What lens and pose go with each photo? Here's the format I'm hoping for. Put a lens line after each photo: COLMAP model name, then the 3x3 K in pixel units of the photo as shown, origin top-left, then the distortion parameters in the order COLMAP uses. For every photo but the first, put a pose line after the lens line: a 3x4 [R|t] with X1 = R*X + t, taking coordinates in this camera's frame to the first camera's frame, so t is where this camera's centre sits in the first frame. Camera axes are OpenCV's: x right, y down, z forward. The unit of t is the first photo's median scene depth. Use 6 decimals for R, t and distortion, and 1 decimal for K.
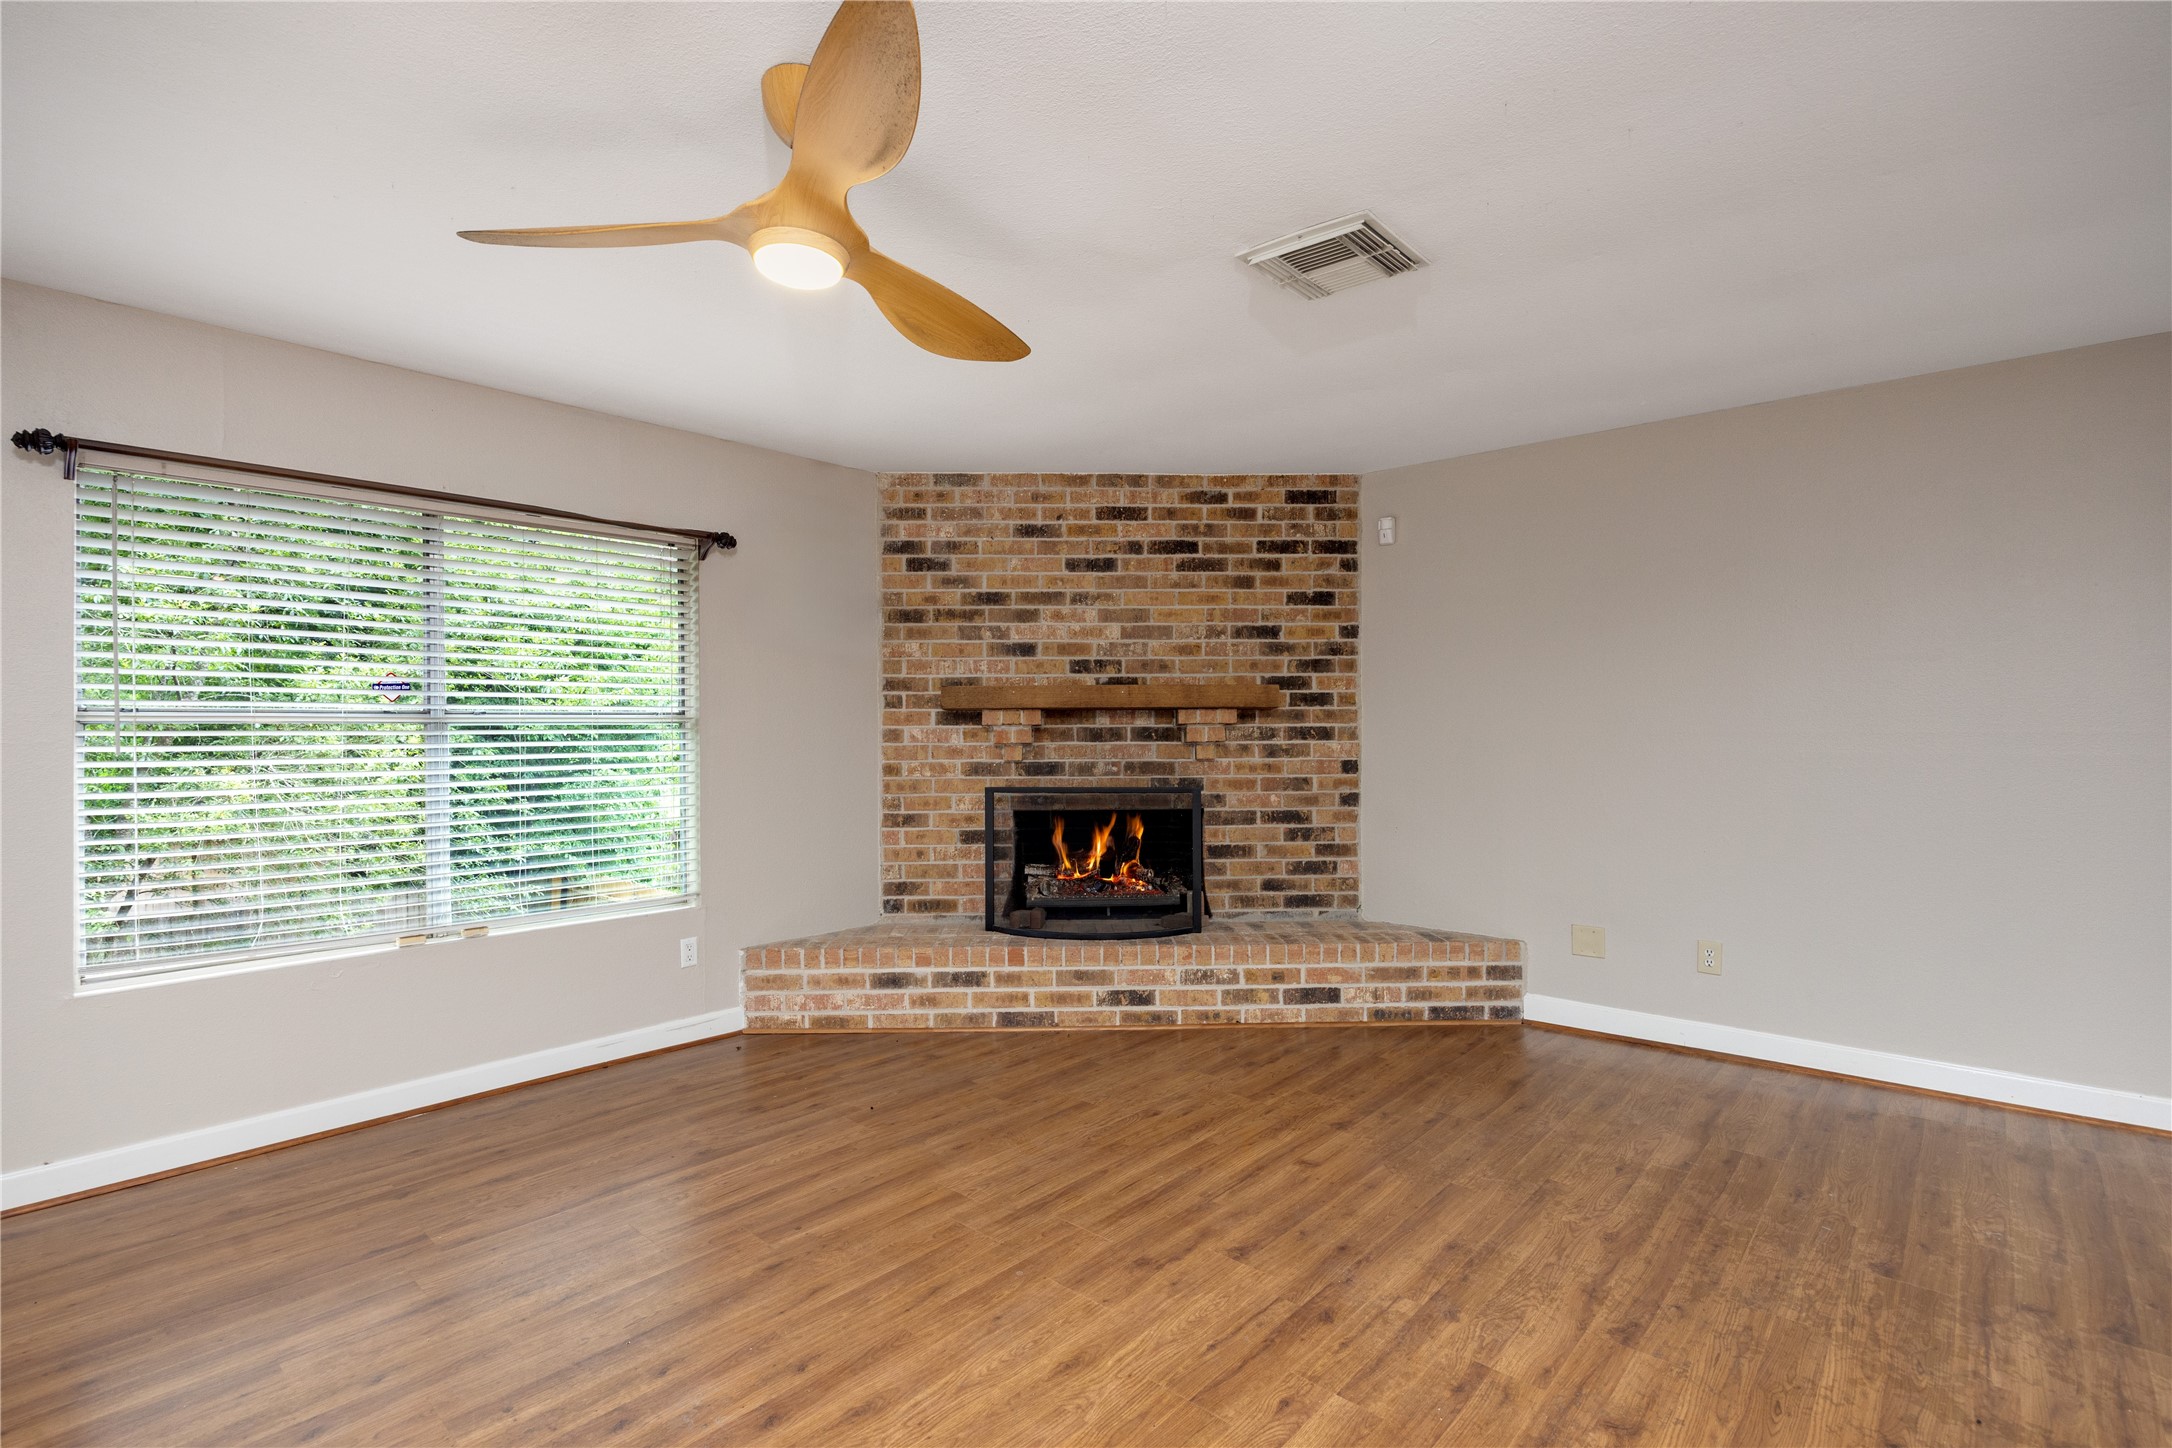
lens RADIAL K [[1003.8, 0, 1086.8], [0, 1003.8, 718.8], [0, 0, 1]] dist [-0.010354, 0.000782]
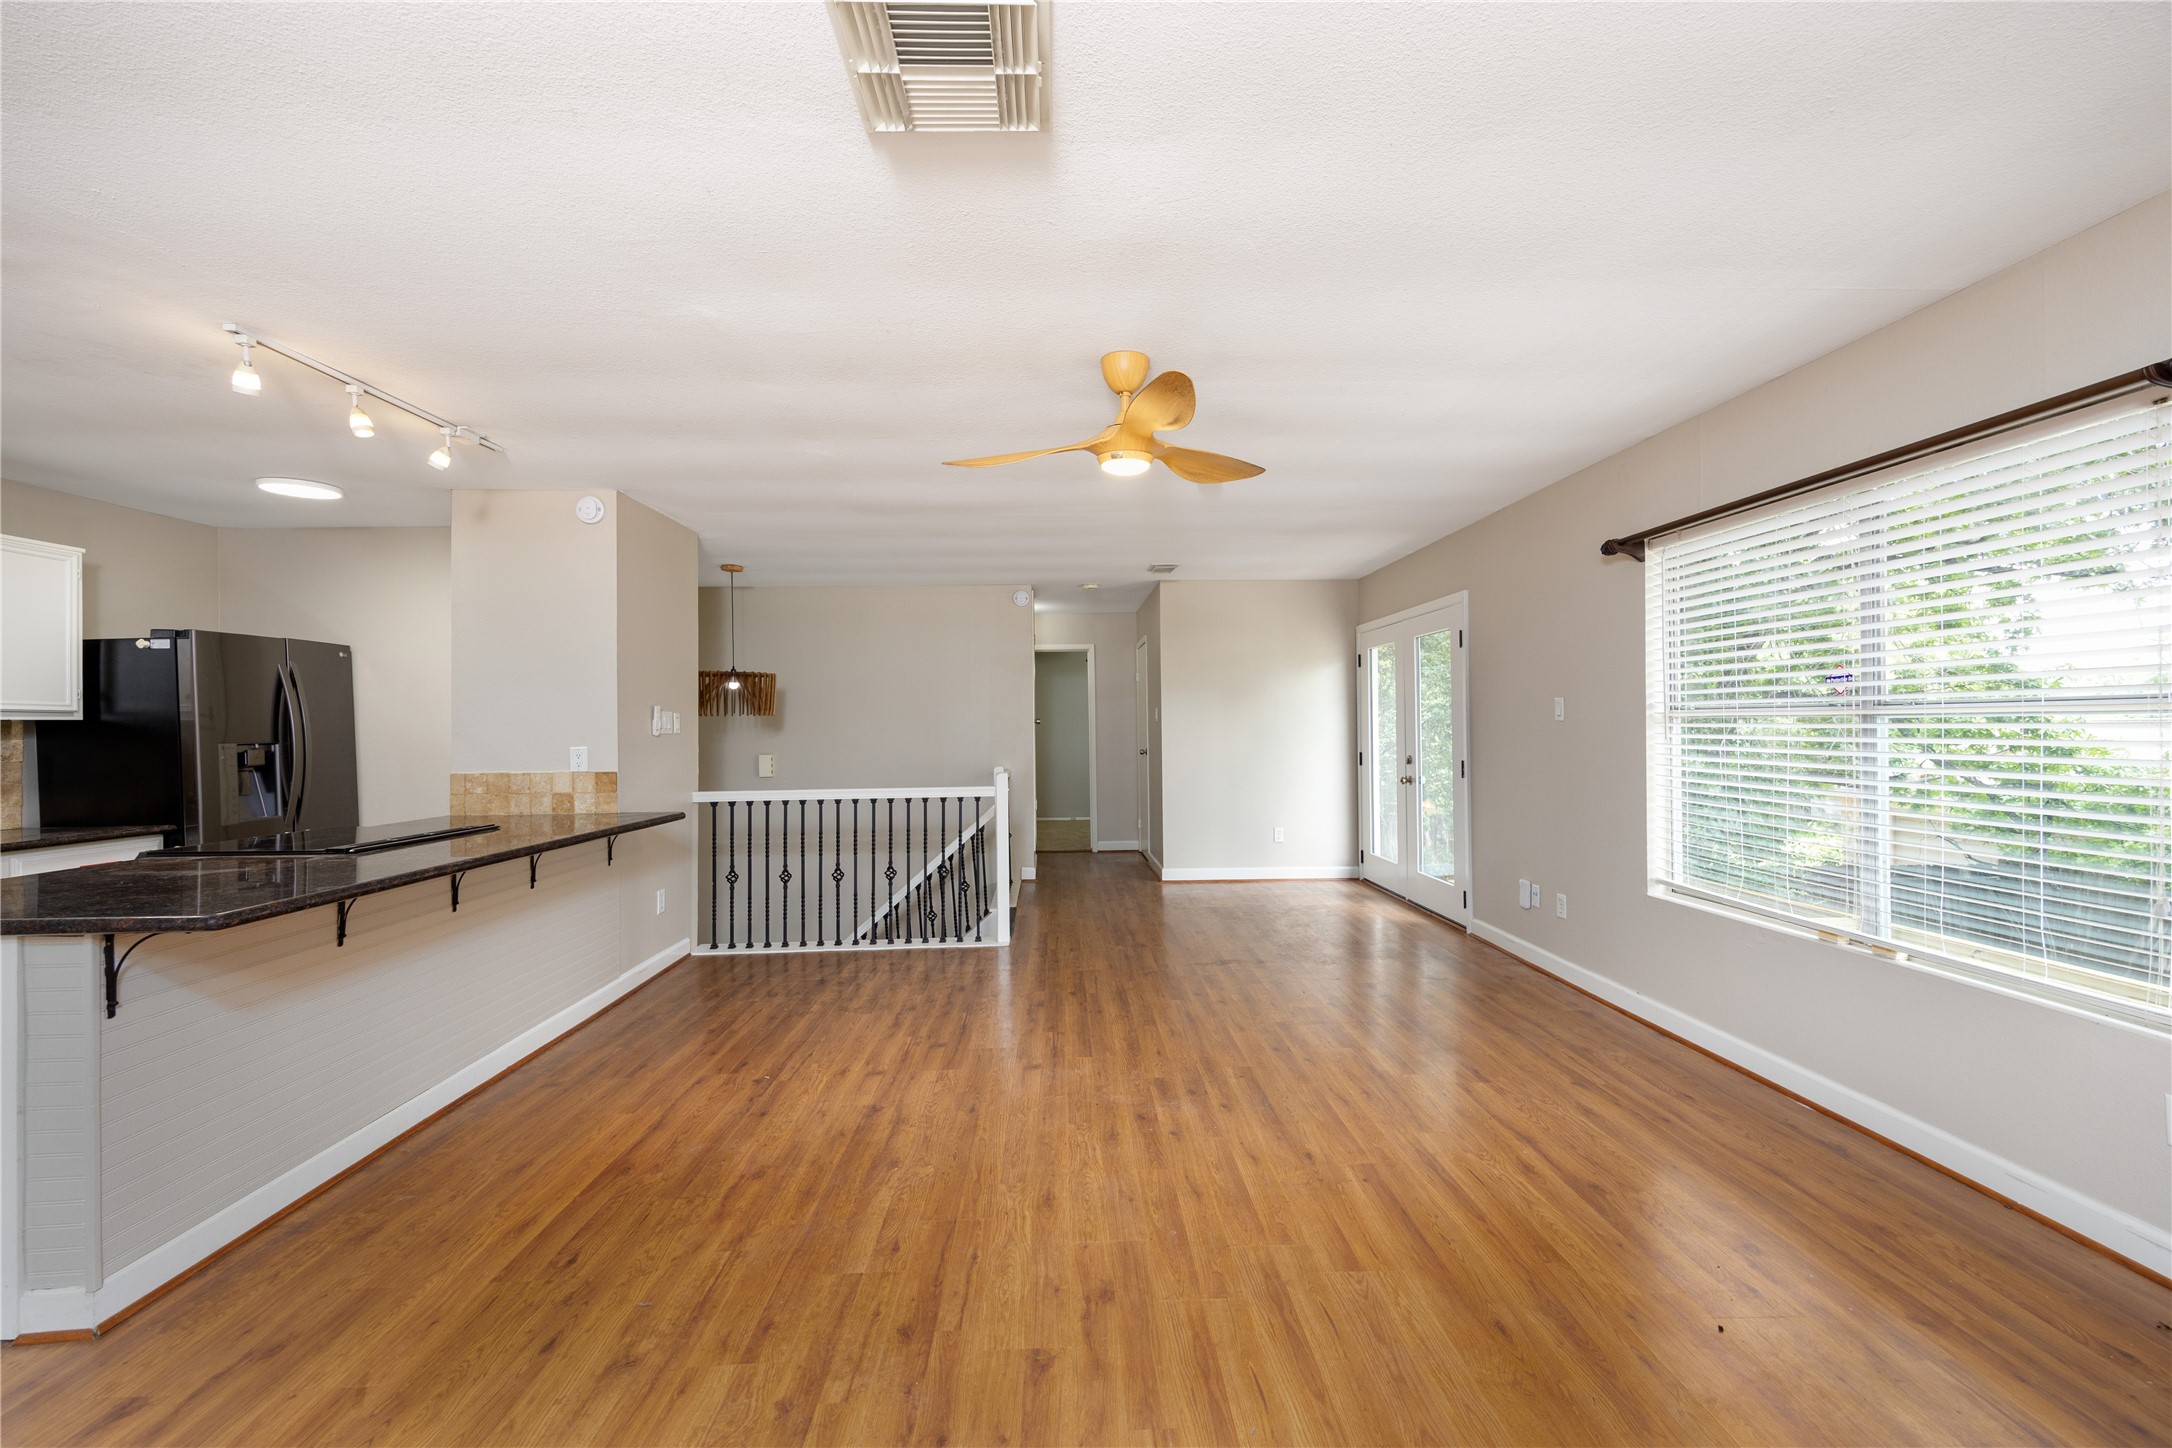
lens RADIAL K [[877.0, 0, 1091.9], [0, 877.0, 729.1], [0, 0, 1]] dist [0.004394, -0.000510]
pose [[-0.718299, 0.014142, -0.695591, 0.312977], [0.019010, 0.999819, 0.000697, 0.002213], [0.695475, -0.012722, -0.718438, 0.782691]]
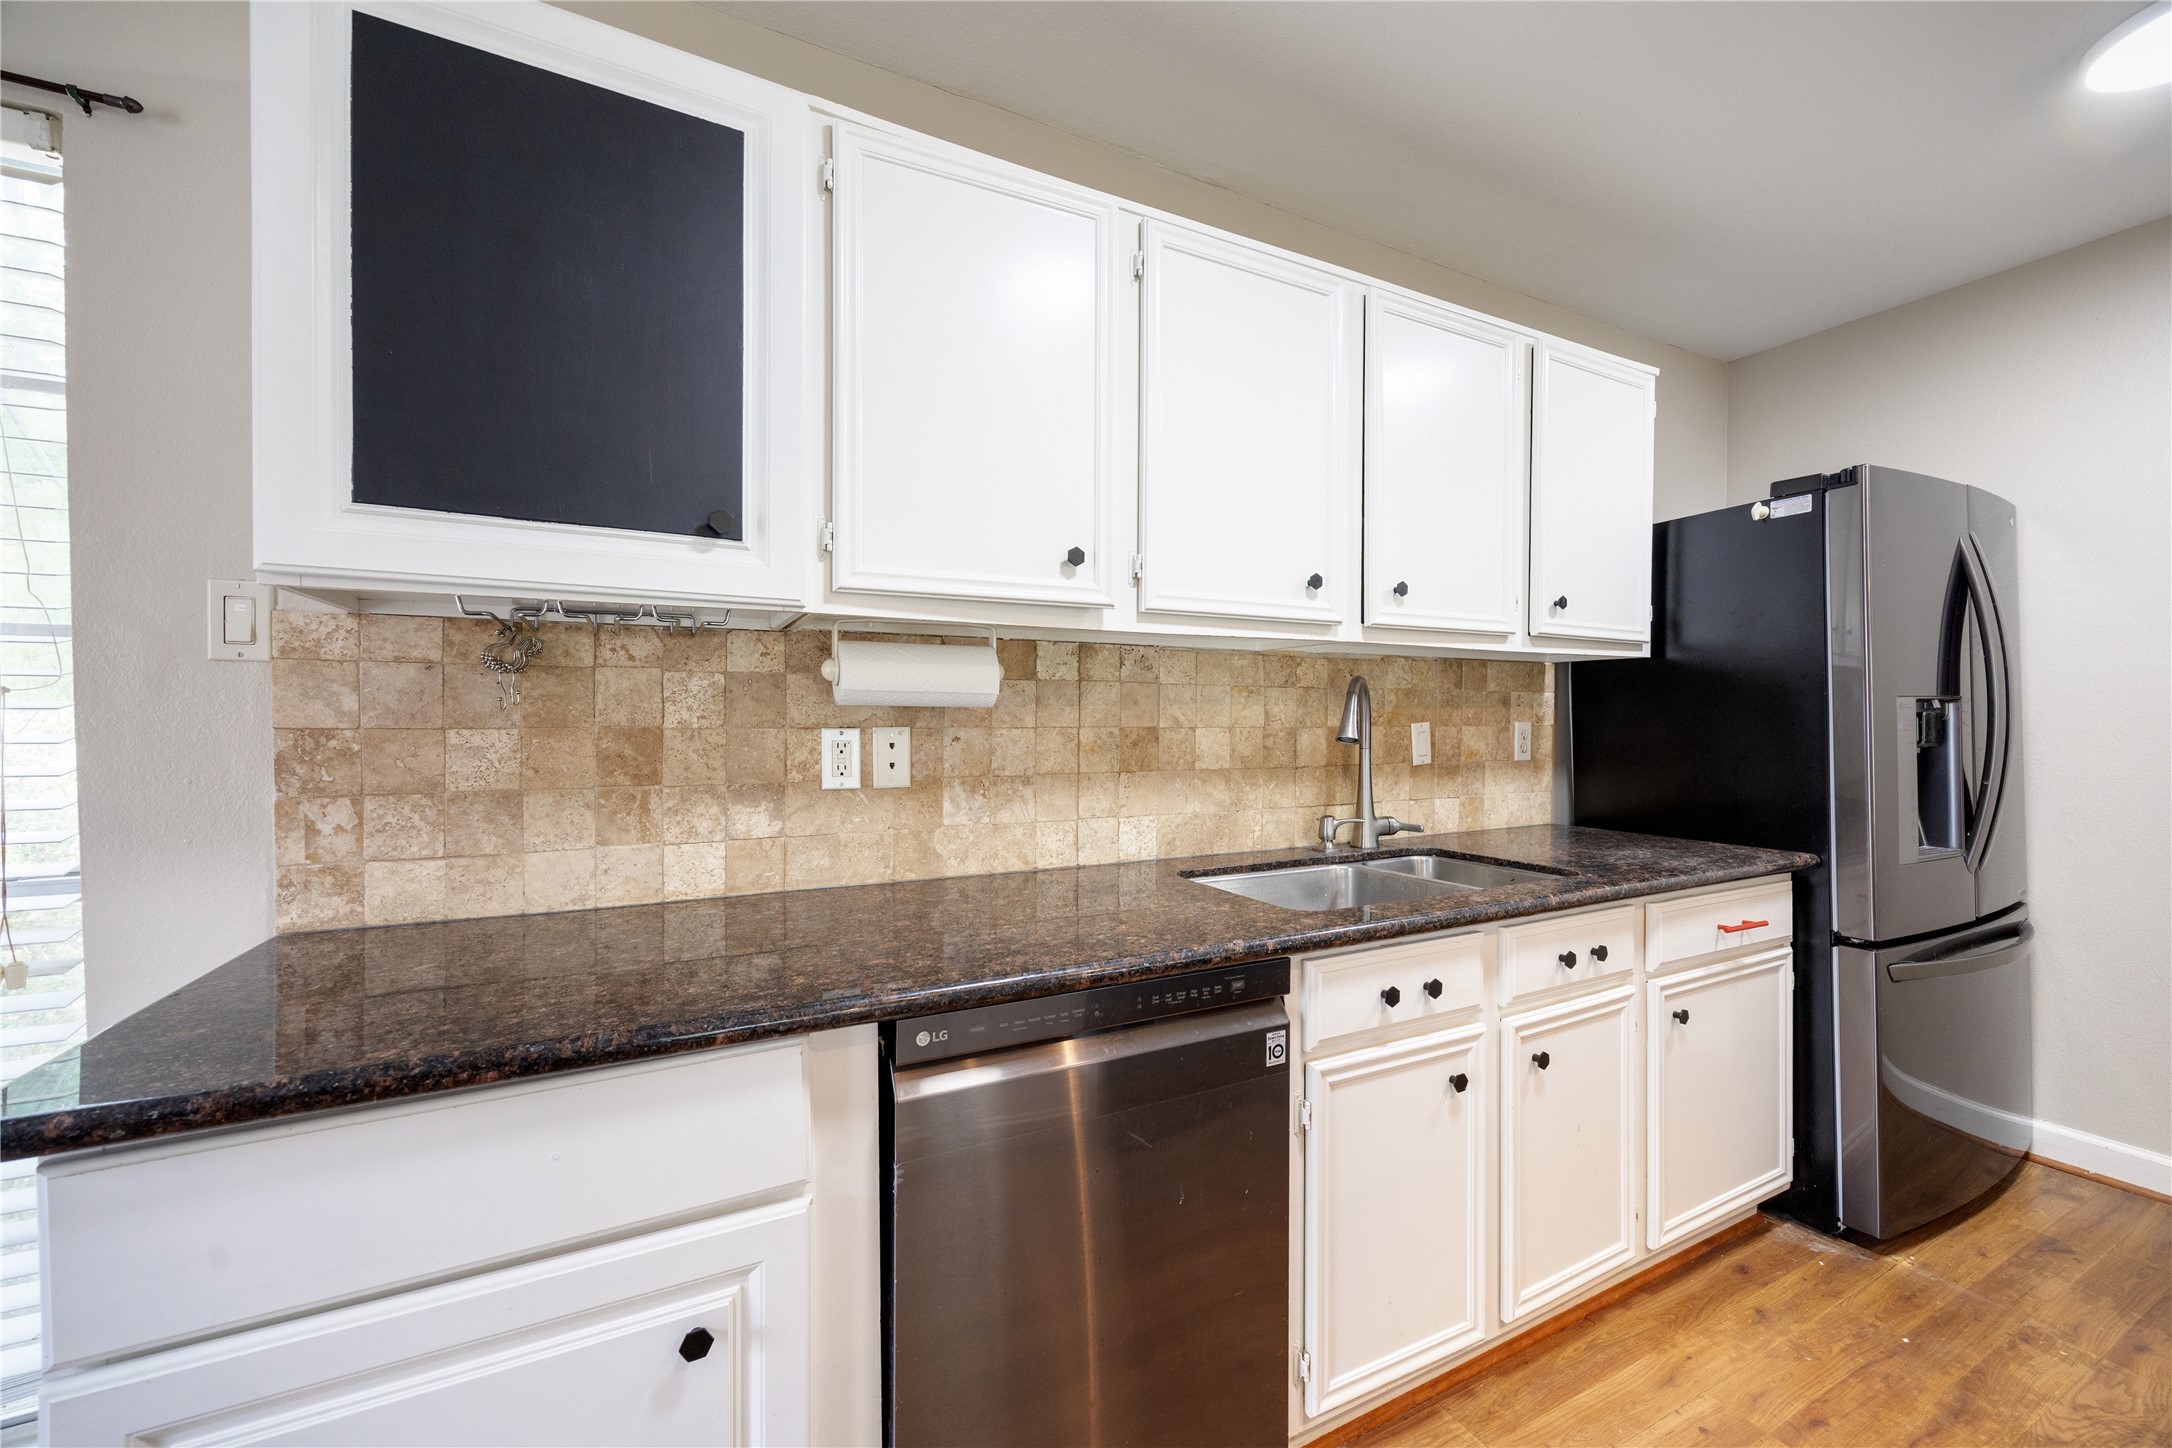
lens RADIAL K [[828.5, 0, 1080.7], [0, 828.5, 731.0], [0, 0, 1]] dist [-0.005038, -0.000153]
pose [[-0.925894, -0.001737, 0.377779, 0.536629], [0.002579, 0.999937, 0.010918, 0.011330], [-0.377774, 0.011083, -0.925832, 0.087562]]
